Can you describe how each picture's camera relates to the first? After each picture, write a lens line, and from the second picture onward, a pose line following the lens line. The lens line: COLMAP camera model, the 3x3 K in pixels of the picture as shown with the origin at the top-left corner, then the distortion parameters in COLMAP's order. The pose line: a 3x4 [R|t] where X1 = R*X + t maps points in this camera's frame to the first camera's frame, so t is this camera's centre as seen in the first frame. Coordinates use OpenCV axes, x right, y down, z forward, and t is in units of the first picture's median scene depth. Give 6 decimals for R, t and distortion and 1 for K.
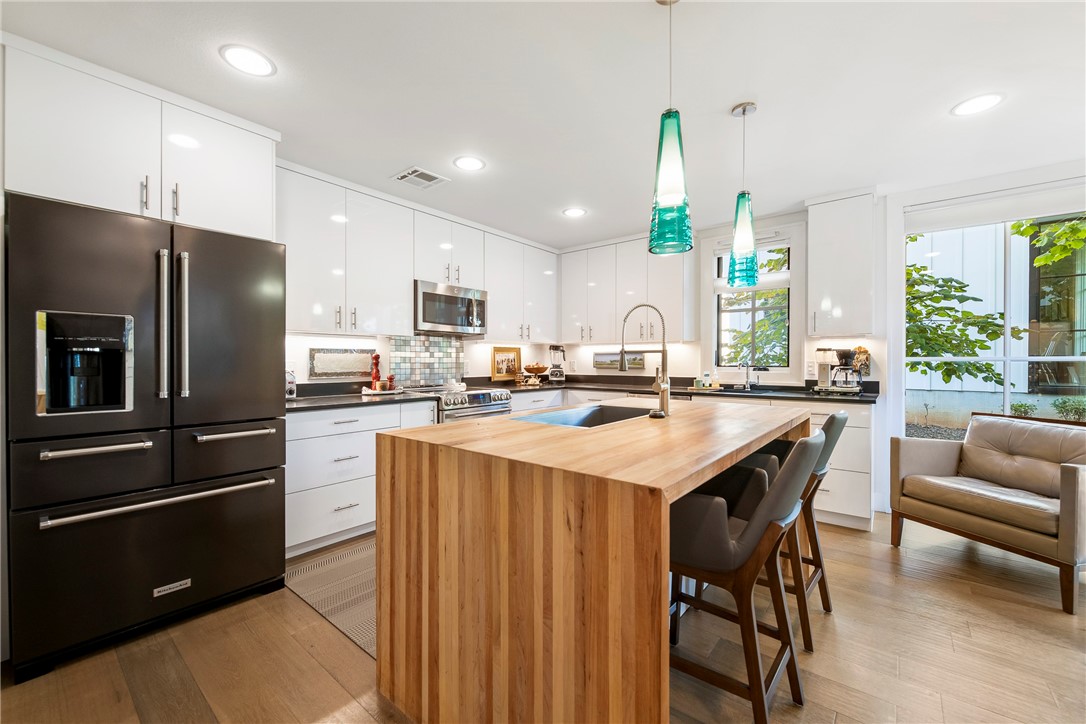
lens RADIAL K [[432.5, 0, 543.0], [0, 432.5, 364.3], [0, 0, 1]] dist [0.001013, -0.003534]
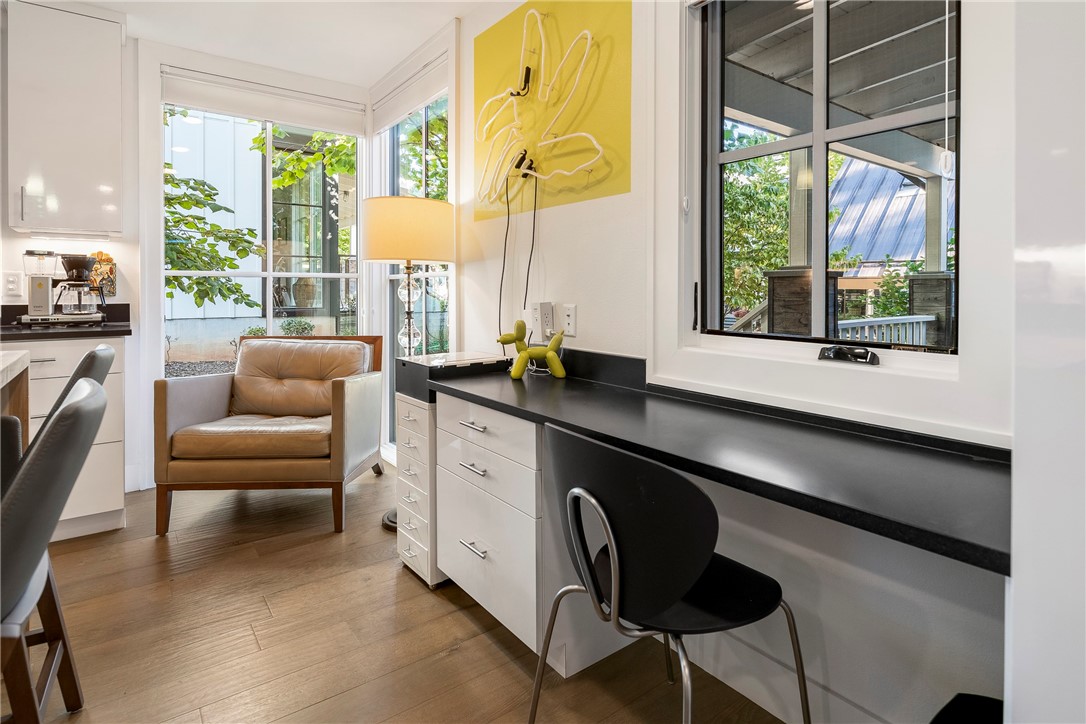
lens RADIAL K [[560.5, 0, 544.0], [0, 560.5, 291.0], [0, 0, 1]] dist [0.002325, 0.000546]
pose [[0.231530, 0.000624, 0.972828, 0.056743], [0.003599, 0.999992, -0.001498, 0.022140], [-0.972821, 0.003848, 0.231526, 0.143768]]
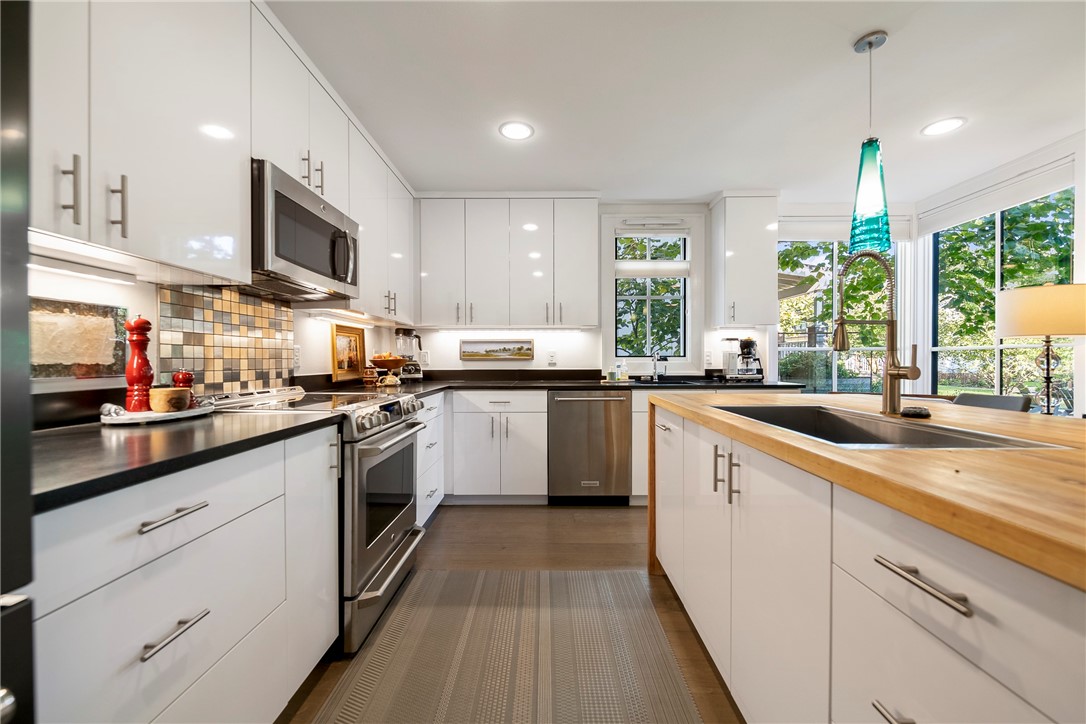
lens RADIAL K [[432.5, 0, 543.0], [0, 432.5, 364.3], [0, 0, 1]] dist [0.001013, -0.003534]
pose [[0.772032, -0.007568, 0.635538, -0.369915], [0.005586, 0.999971, 0.005122, 0.018390], [-0.635559, -0.000404, 0.772052, 0.488181]]
